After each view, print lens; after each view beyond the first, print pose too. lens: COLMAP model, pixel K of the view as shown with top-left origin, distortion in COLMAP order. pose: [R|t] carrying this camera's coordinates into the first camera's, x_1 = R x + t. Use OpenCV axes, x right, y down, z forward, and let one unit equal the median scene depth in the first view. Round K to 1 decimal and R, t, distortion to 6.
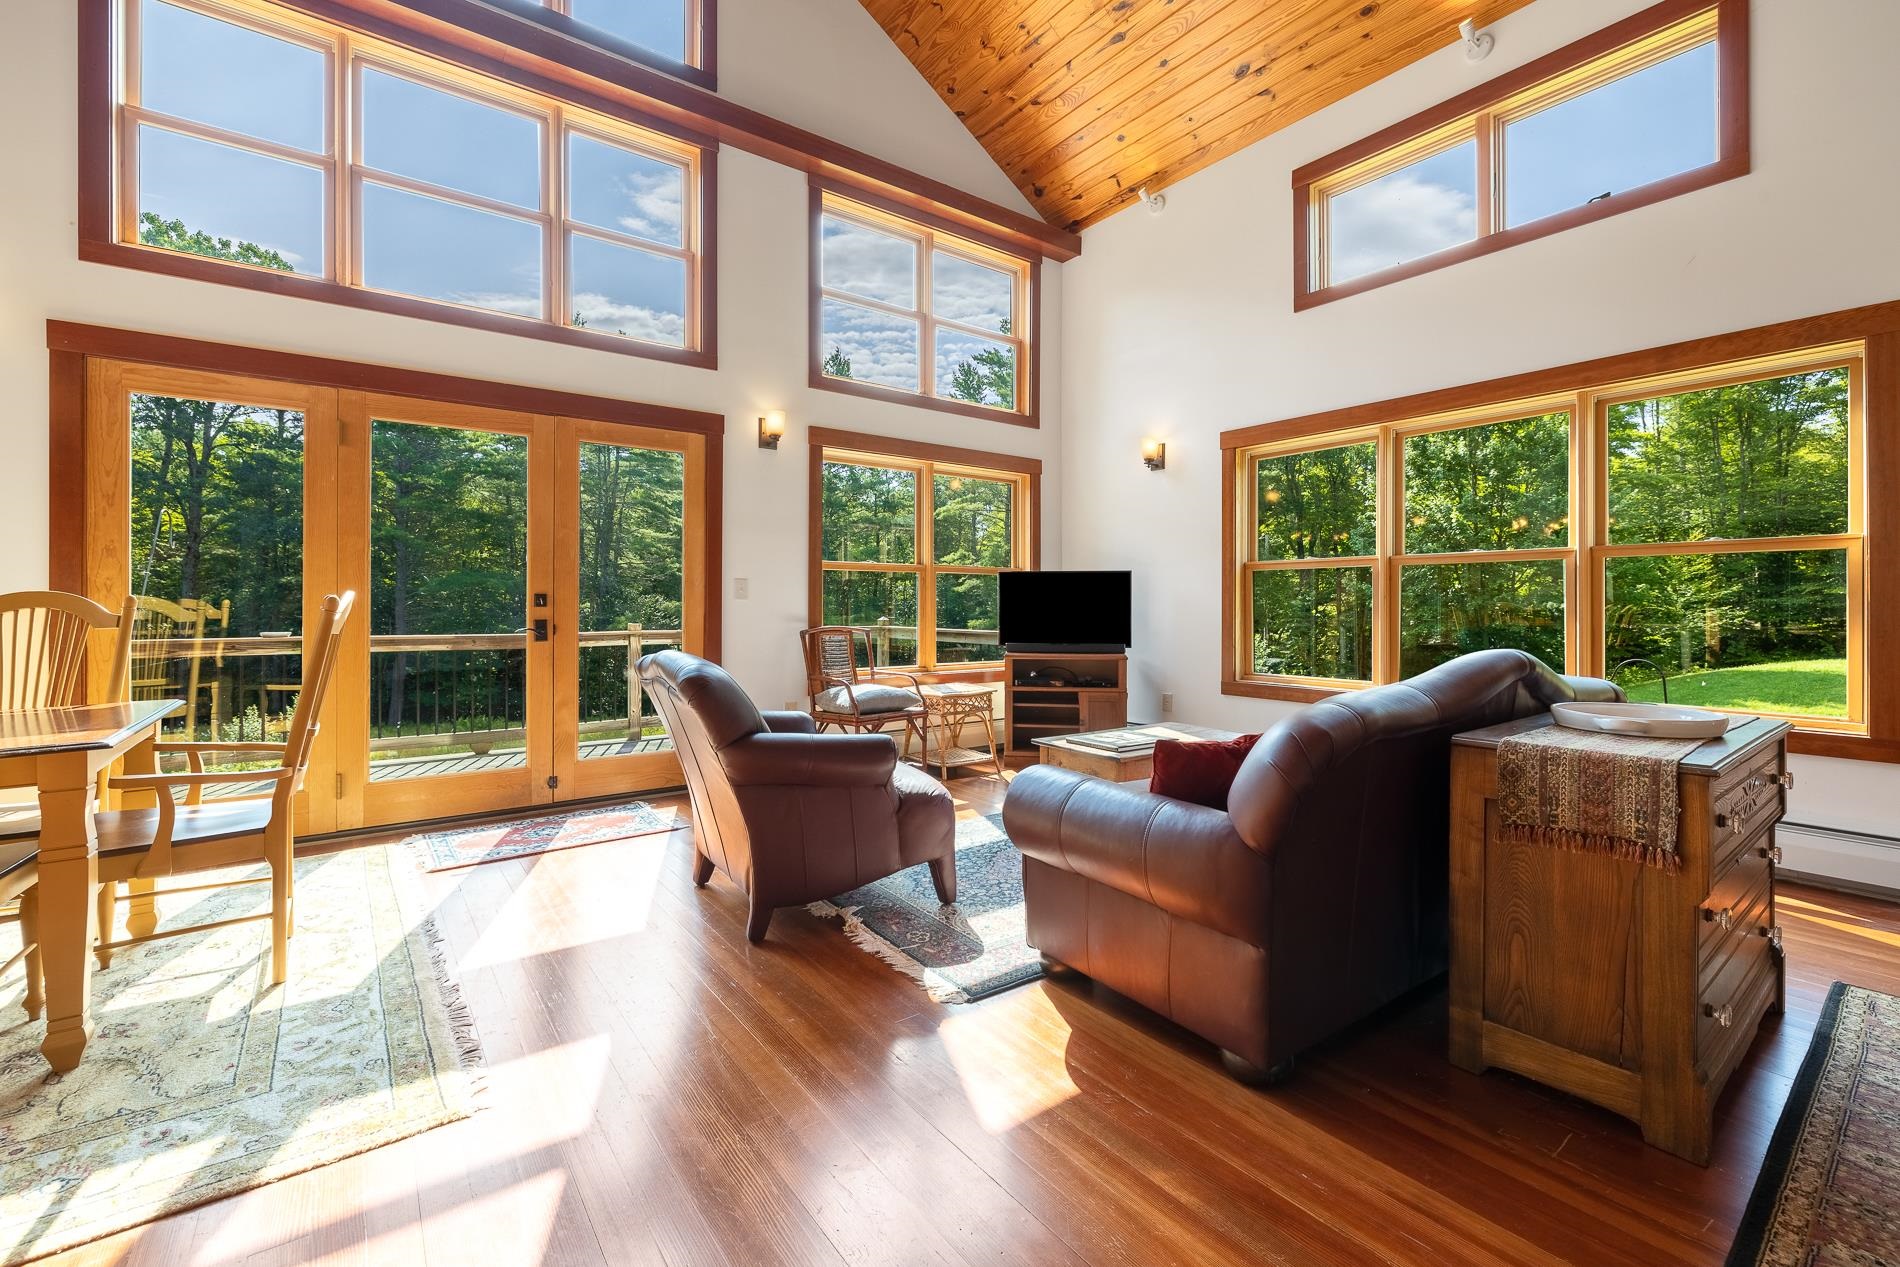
lens RADIAL K [[814.8, 0, 946.9], [0, 814.8, 608.5], [0, 0, 1]] dist [0.005266, -0.001923]
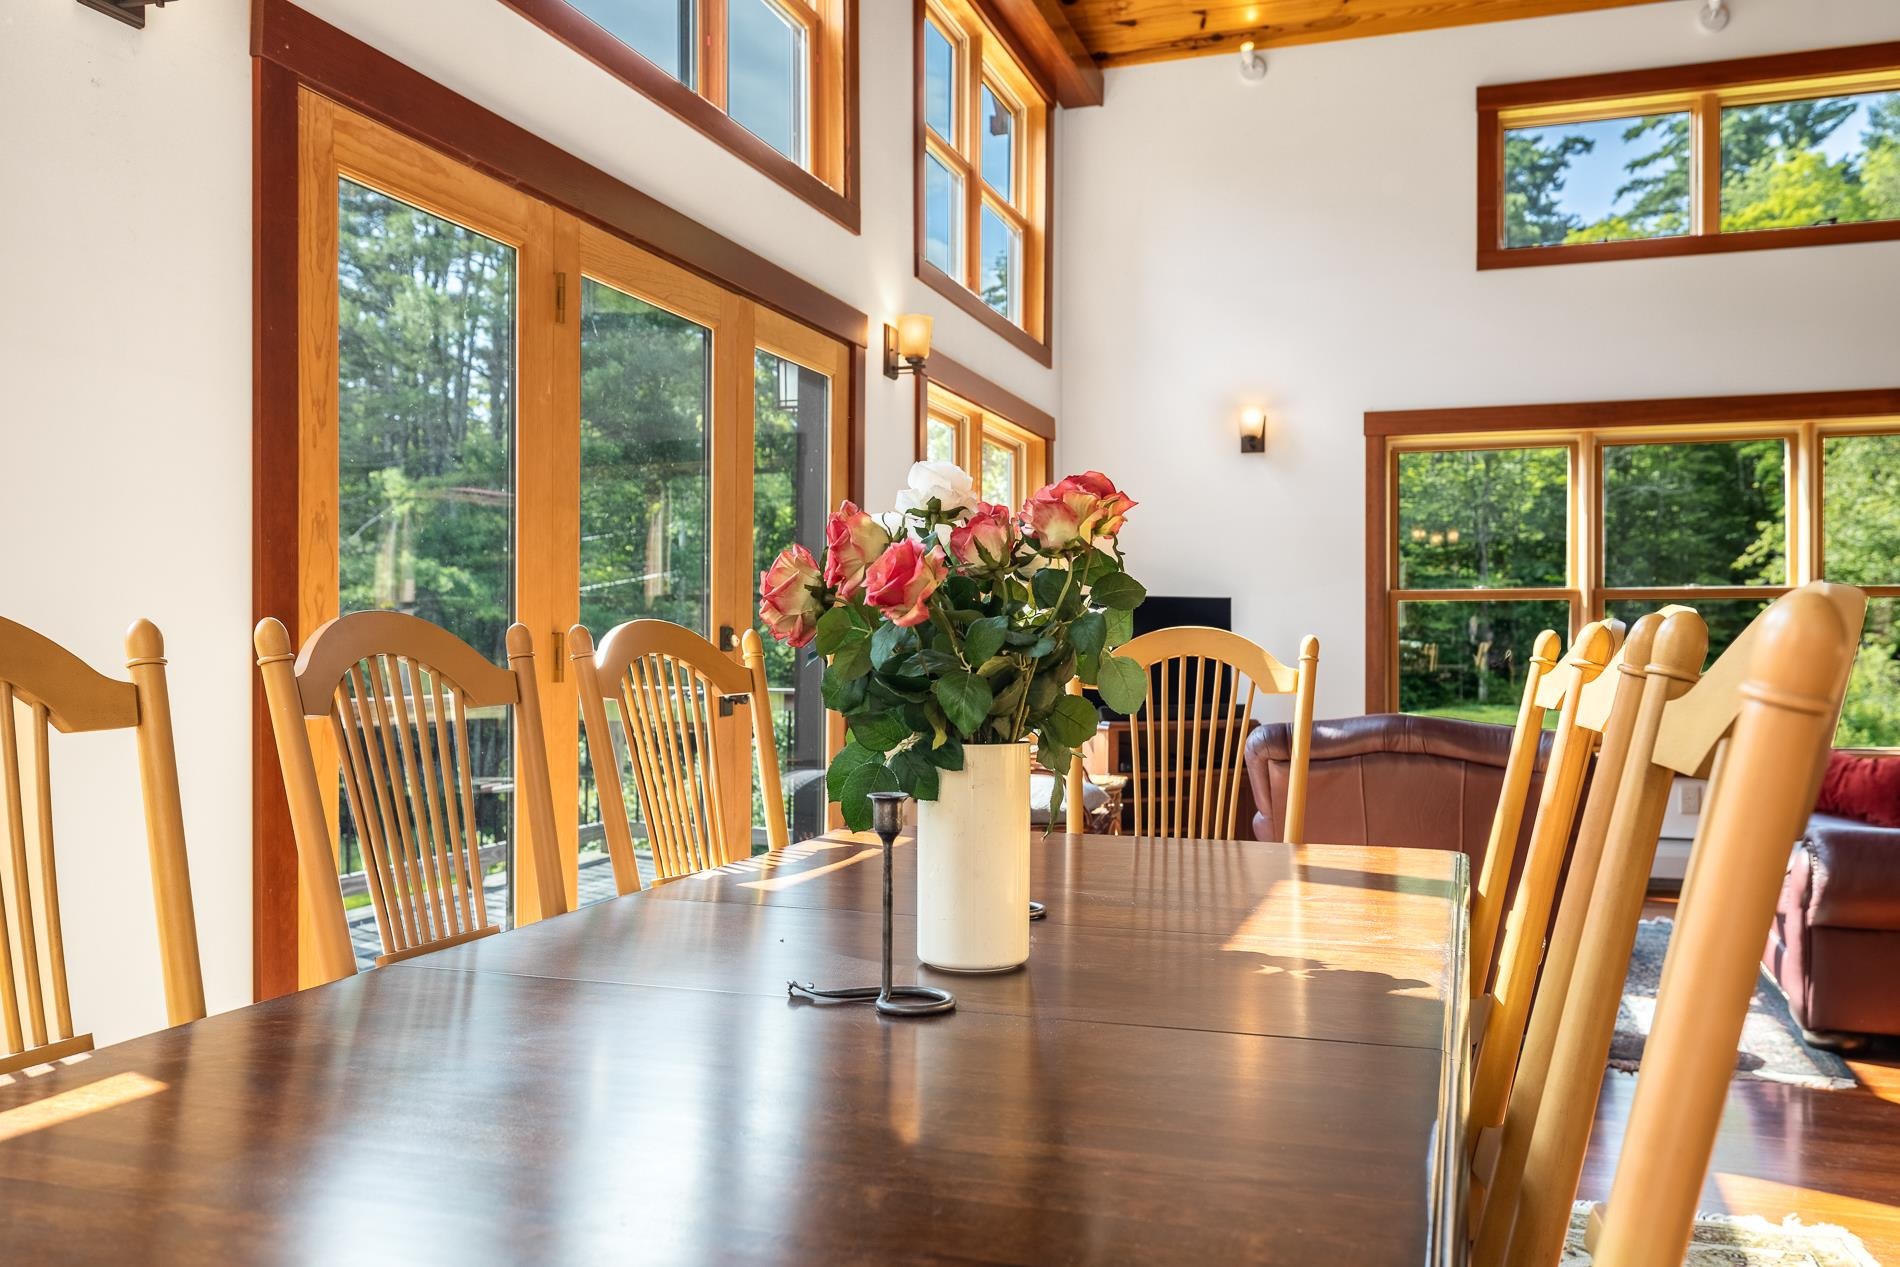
lens RADIAL K [[1565.8, 0, 949.4], [0, 1565.8, 637.4], [0, 0, 1]] dist [0.011488, 0.002897]
pose [[0.830082, 0.007460, 0.557591, -0.721100], [-0.002849, 0.999954, -0.009138, -0.001244], [-0.557634, 0.005997, 0.830065, 0.045460]]
